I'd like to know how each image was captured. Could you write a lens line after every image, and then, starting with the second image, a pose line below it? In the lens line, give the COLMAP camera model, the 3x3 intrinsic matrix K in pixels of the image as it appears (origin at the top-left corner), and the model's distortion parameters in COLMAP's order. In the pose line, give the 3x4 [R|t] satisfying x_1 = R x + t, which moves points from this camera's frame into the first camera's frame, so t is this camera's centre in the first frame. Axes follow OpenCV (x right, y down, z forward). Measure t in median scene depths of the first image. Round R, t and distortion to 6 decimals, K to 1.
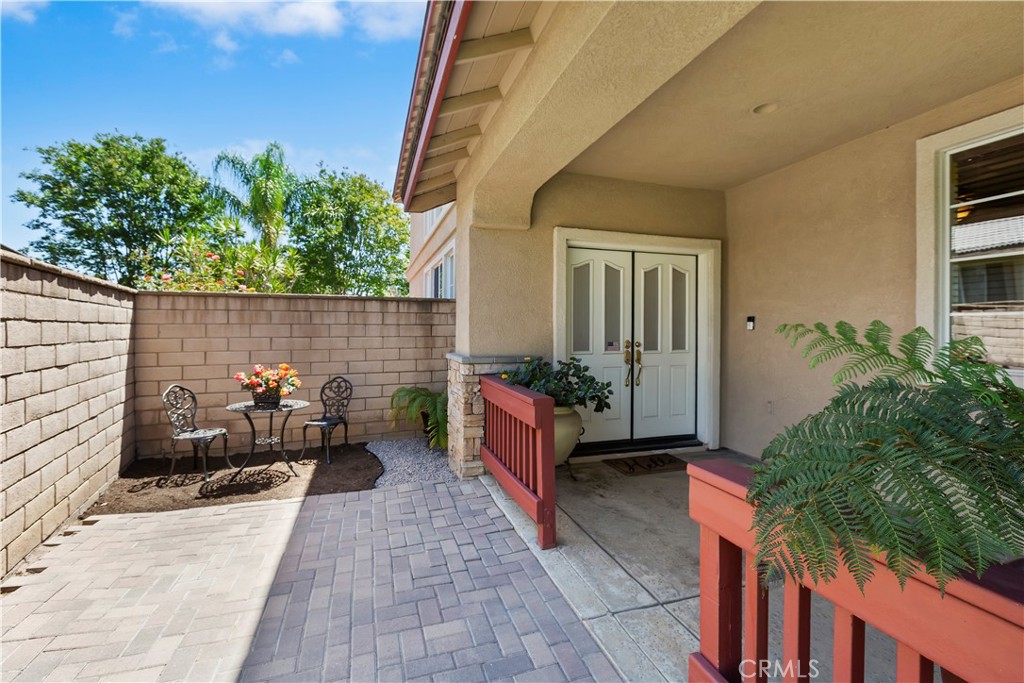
lens RADIAL K [[461.8, 0, 512.0], [0, 461.8, 341.5], [0, 0, 1]] dist [-0.000547, -0.000108]
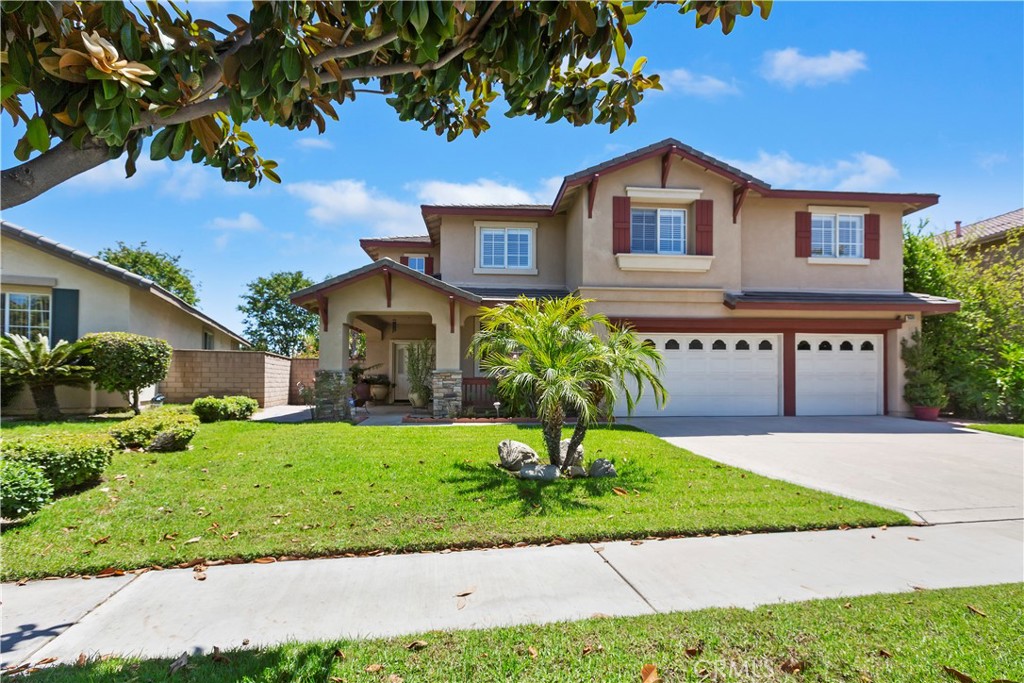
lens RADIAL K [[456.9, 0, 517.3], [0, 456.9, 389.0], [0, 0, 1]] dist [0.000815, 0.000168]
pose [[0.977258, -0.000263, -0.212055, 1.500513], [-0.001055, 0.999981, -0.006103, 0.137918], [0.212053, 0.006188, 0.977239, -1.898842]]
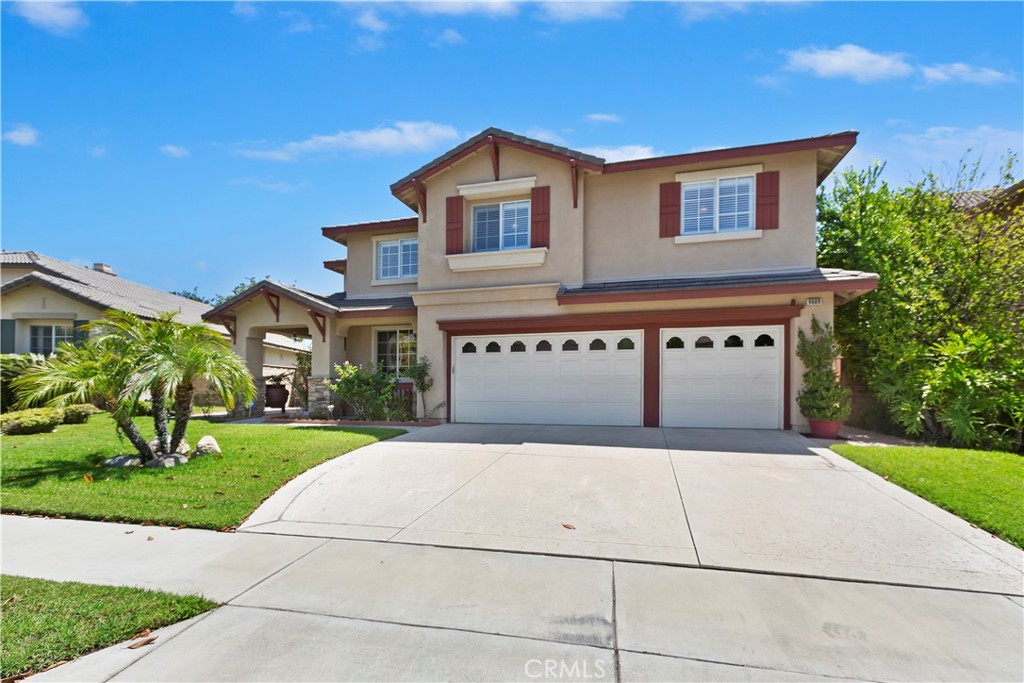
lens RADIAL K [[463.5, 0, 513.6], [0, 463.5, 397.4], [0, 0, 1]] dist [-0.000938, 0.000139]
pose [[0.844093, 0.006558, -0.536157, 2.844893], [-0.010230, 0.999940, -0.003875, 0.145348], [0.536099, 0.008755, 0.844110, -1.361258]]
